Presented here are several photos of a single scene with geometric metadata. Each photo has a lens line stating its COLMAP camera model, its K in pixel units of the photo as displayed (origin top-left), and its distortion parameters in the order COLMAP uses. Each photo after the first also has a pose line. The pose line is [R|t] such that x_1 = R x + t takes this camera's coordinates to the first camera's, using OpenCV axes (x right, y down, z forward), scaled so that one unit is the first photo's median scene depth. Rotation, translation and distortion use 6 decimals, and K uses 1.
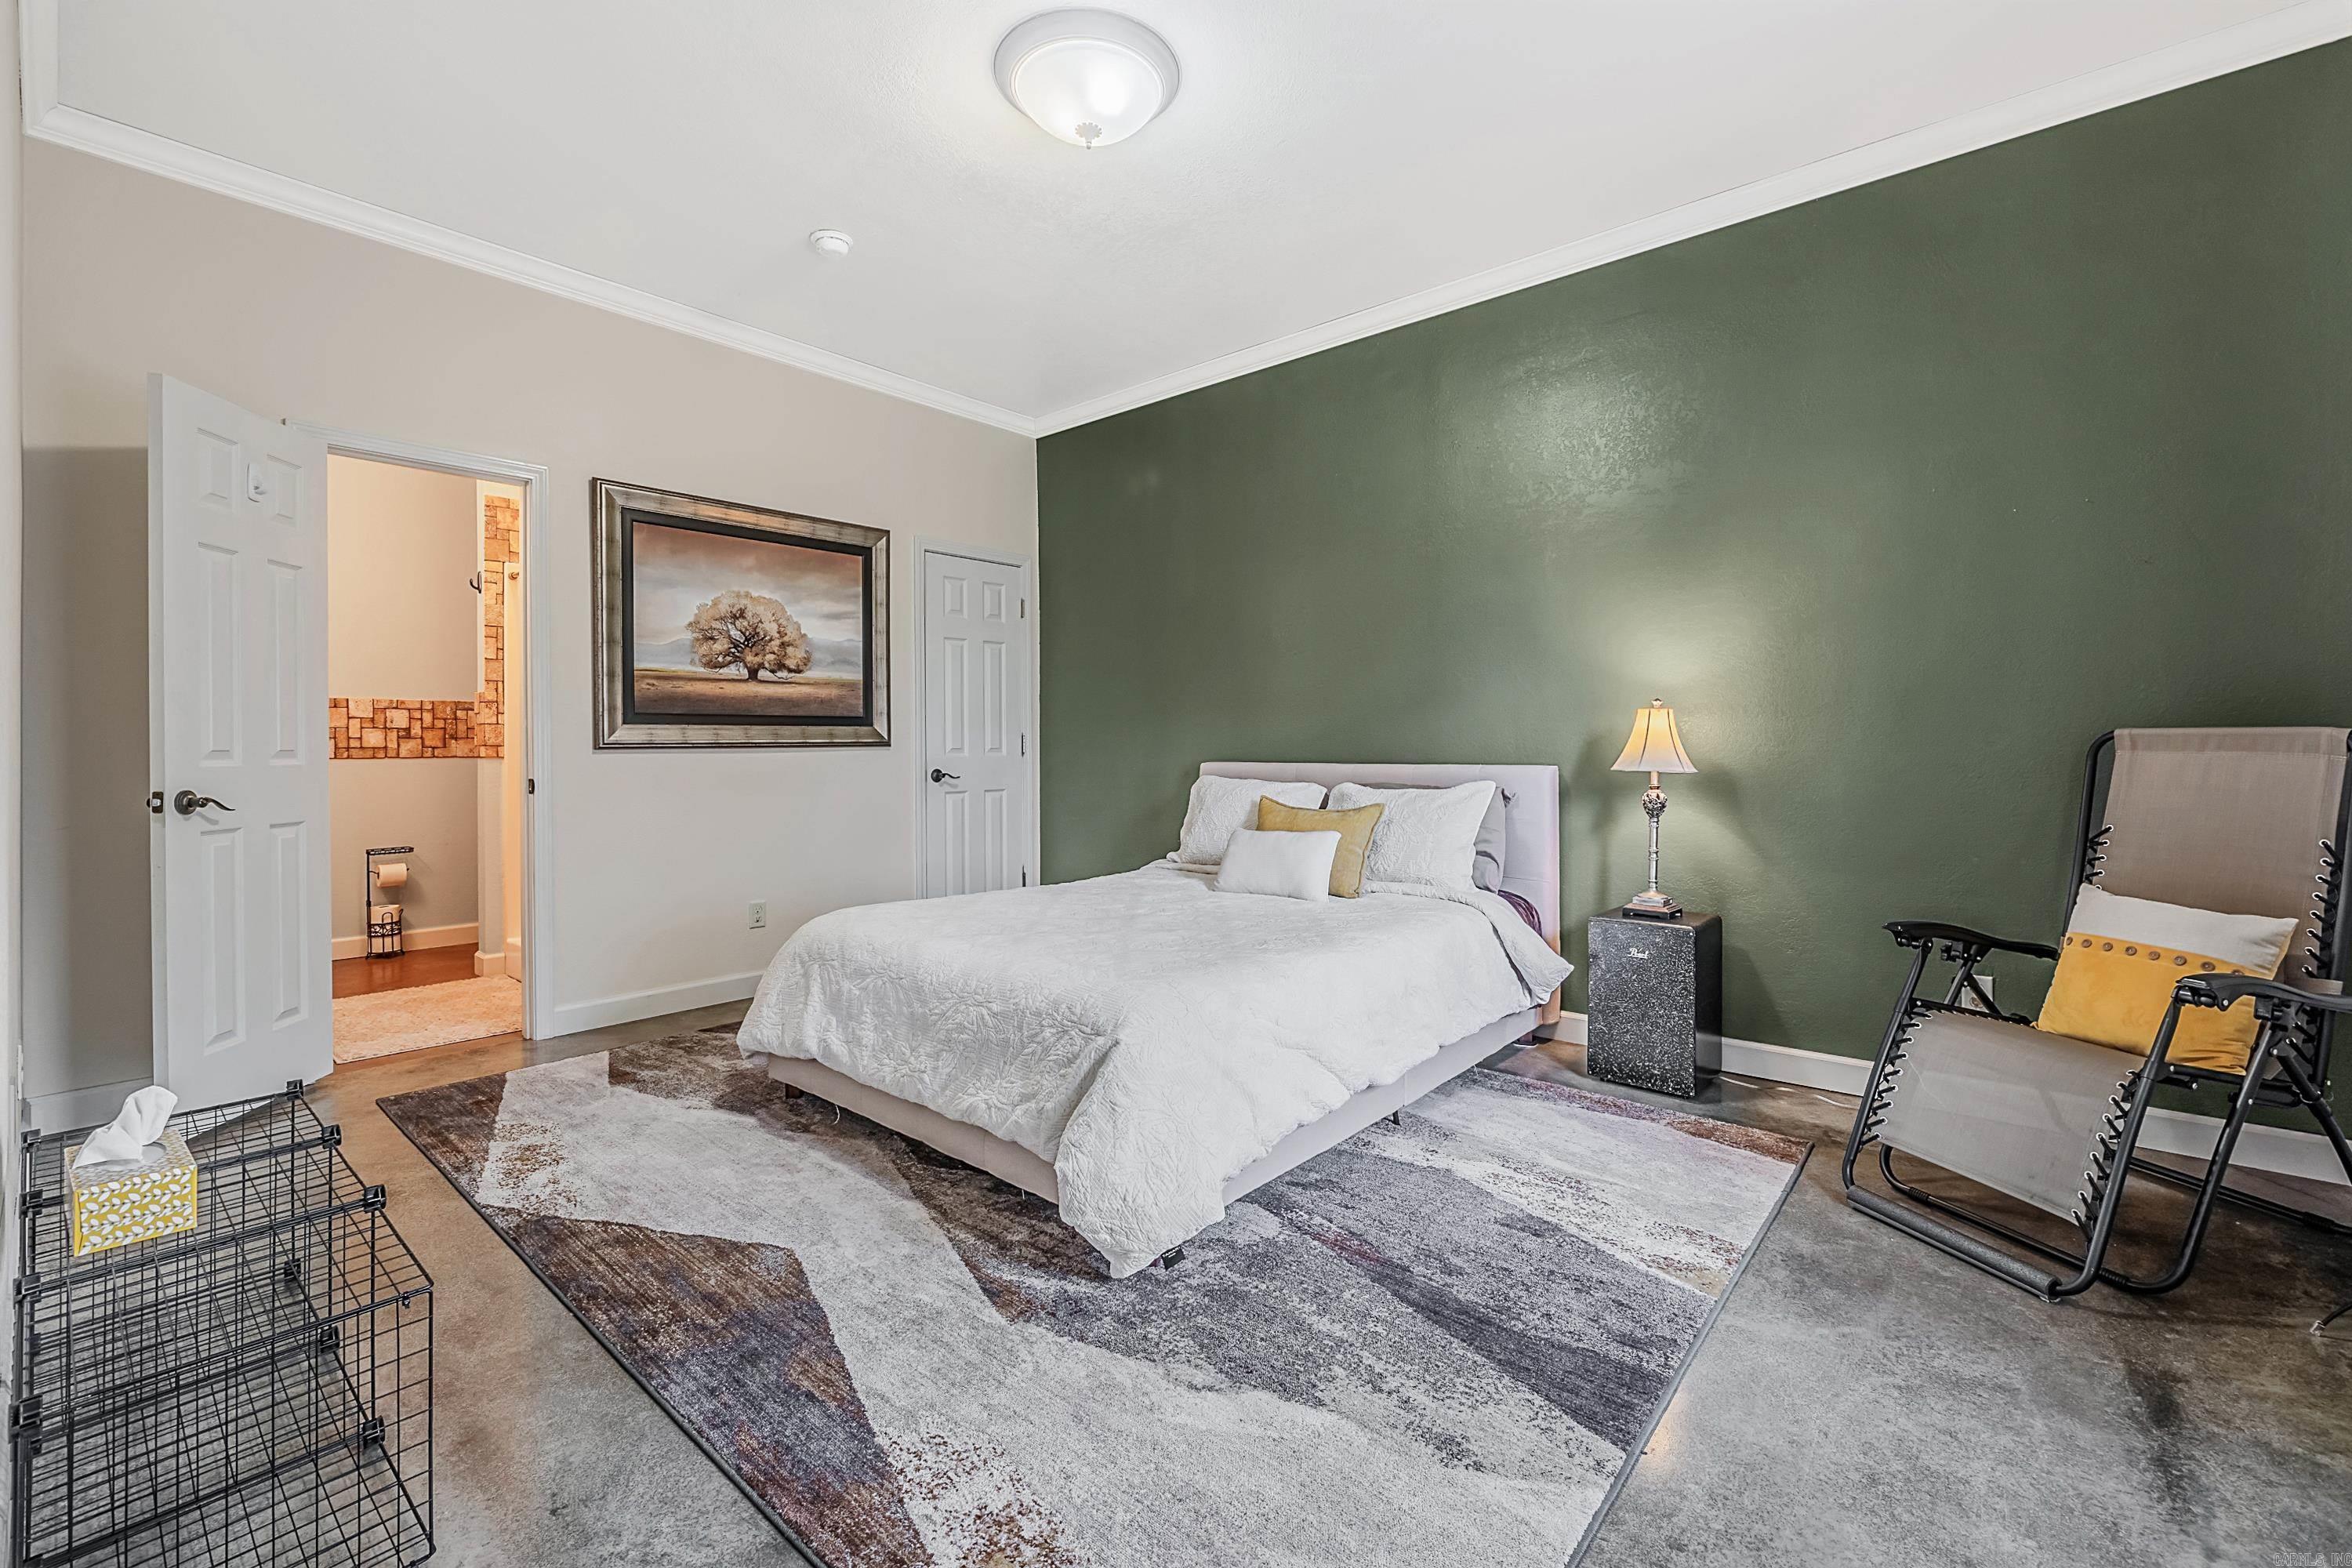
lens RADIAL K [[1004.0, 0, 1182.9], [0, 1004.0, 758.6], [0, 0, 1]] dist [-0.003574, -0.000566]
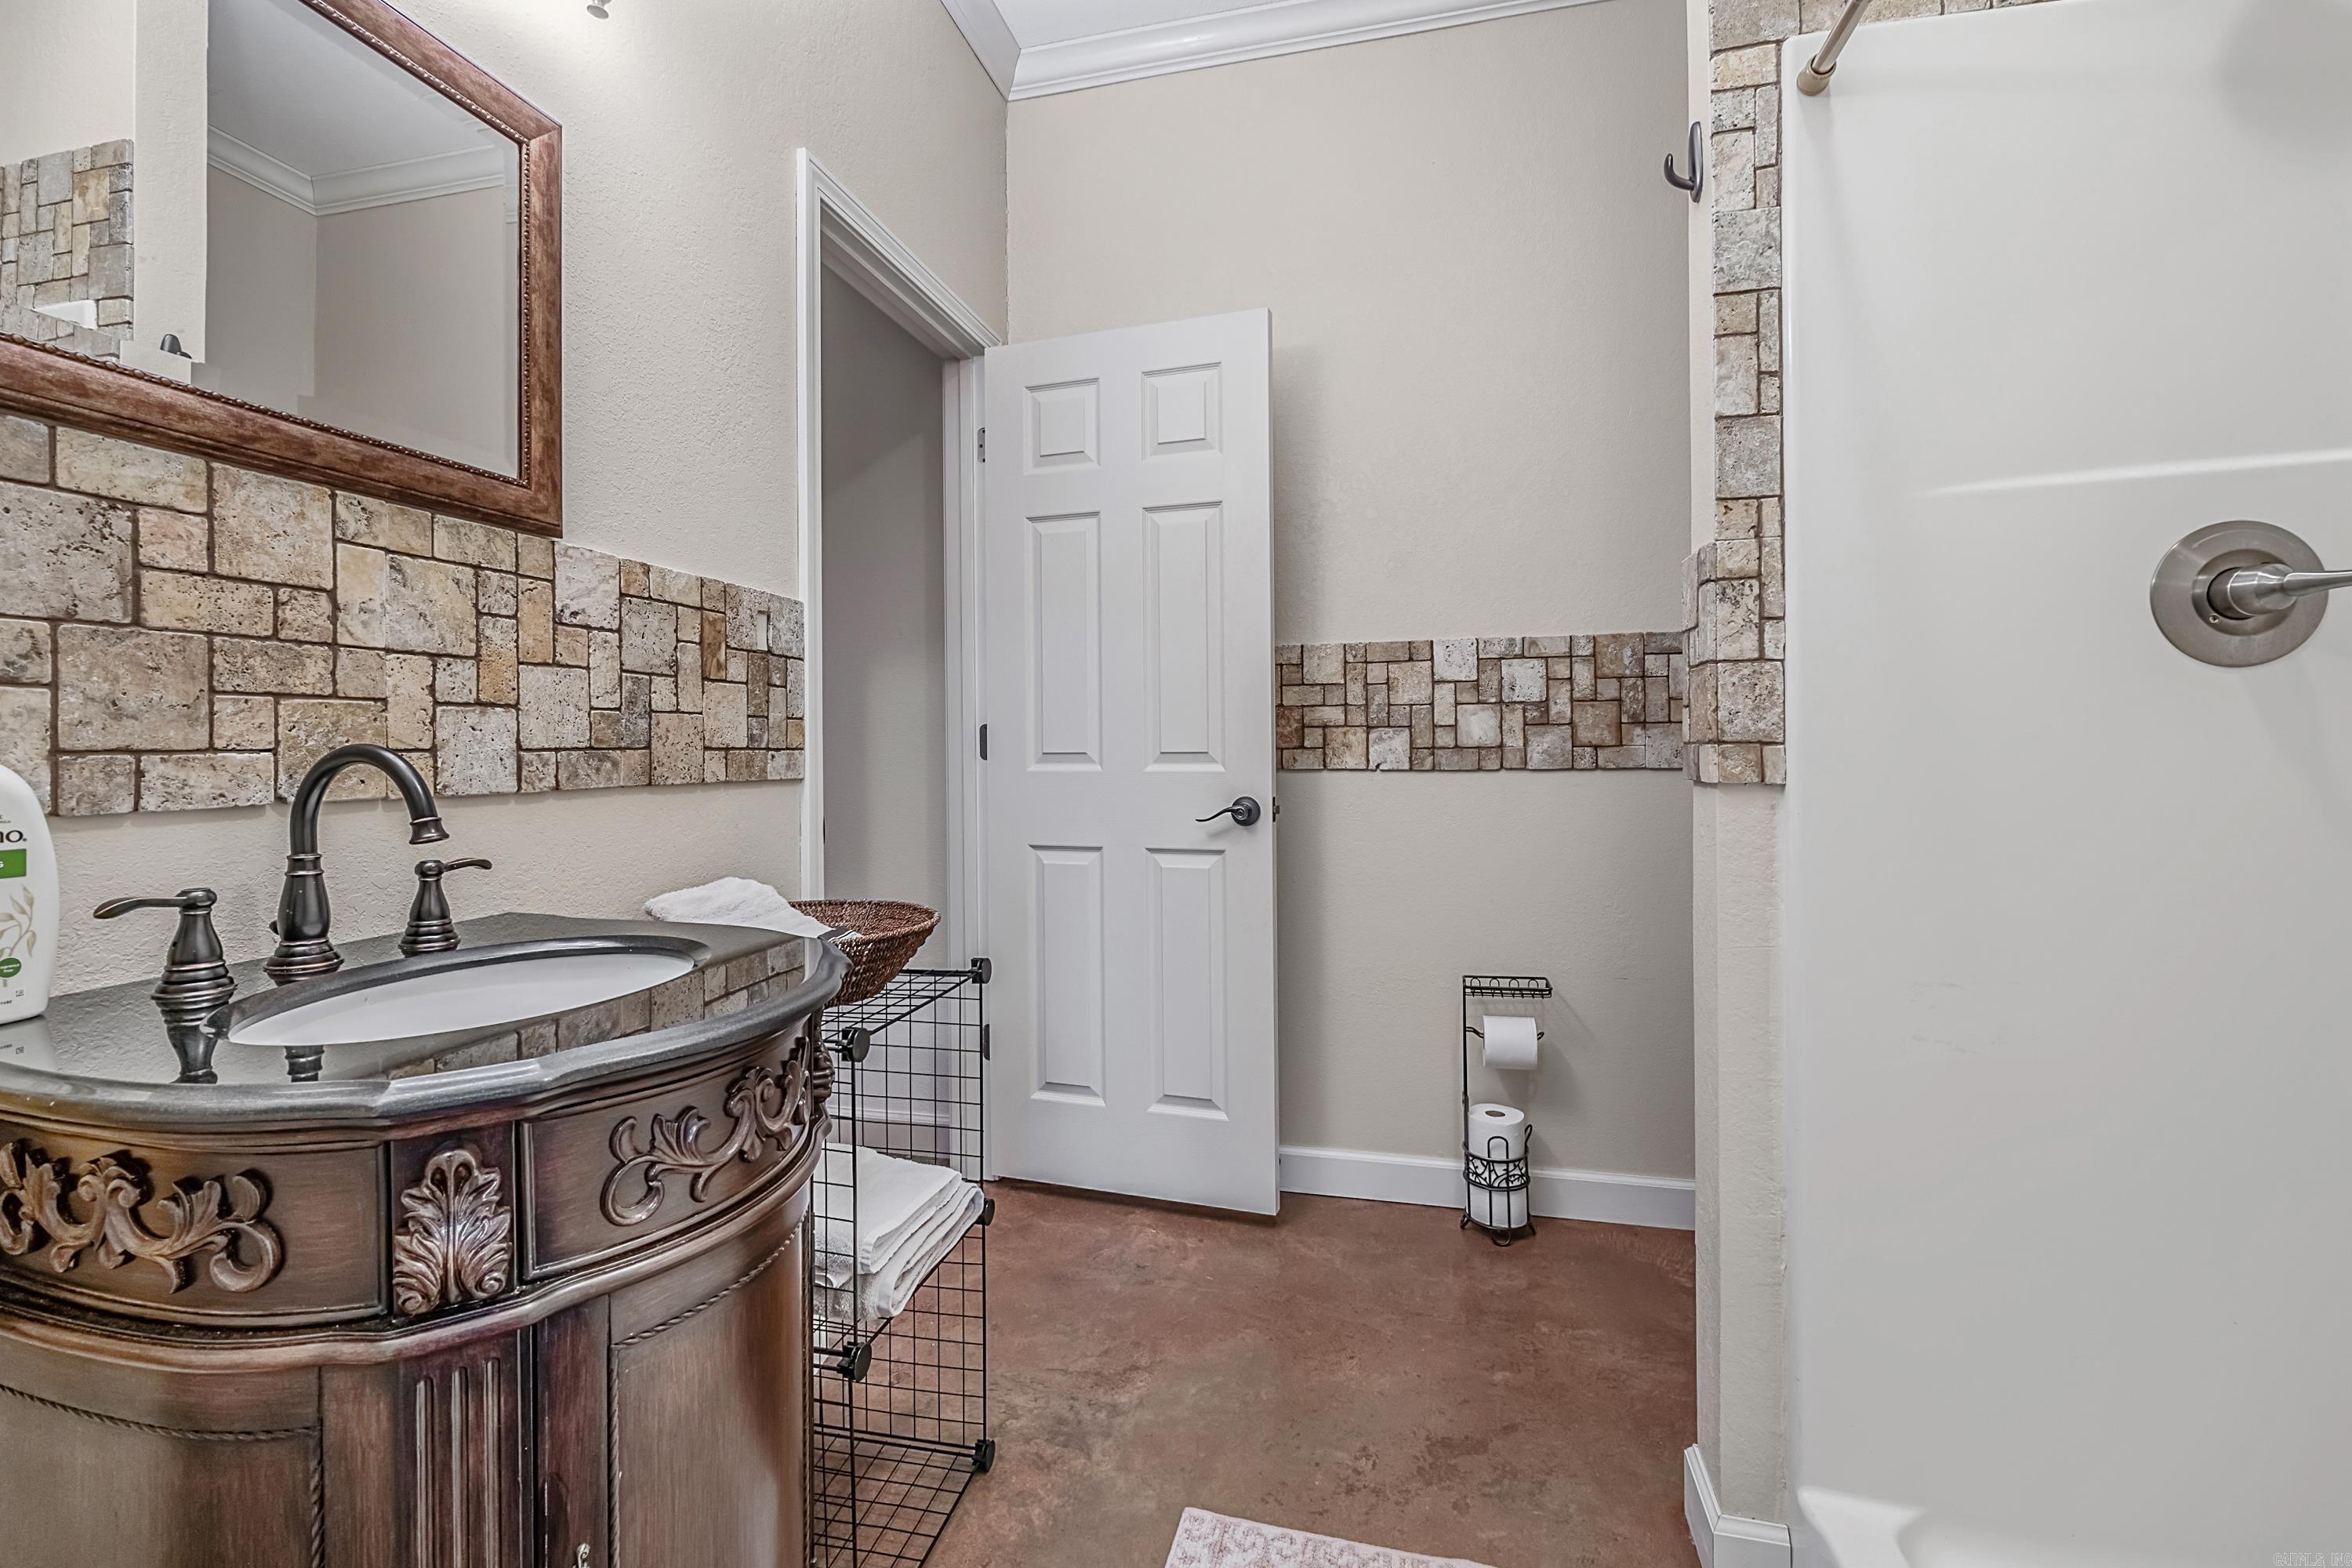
lens RADIAL K [[1014.4, 0, 1185.6], [0, 1014.4, 732.7], [0, 0, 1]] dist [-0.008378, -0.000412]
pose [[0.474484, -0.012293, -0.880178, -0.474987], [-0.005004, 0.999849, -0.016662, -0.009215], [0.880250, 0.012310, 0.474351, 0.674221]]
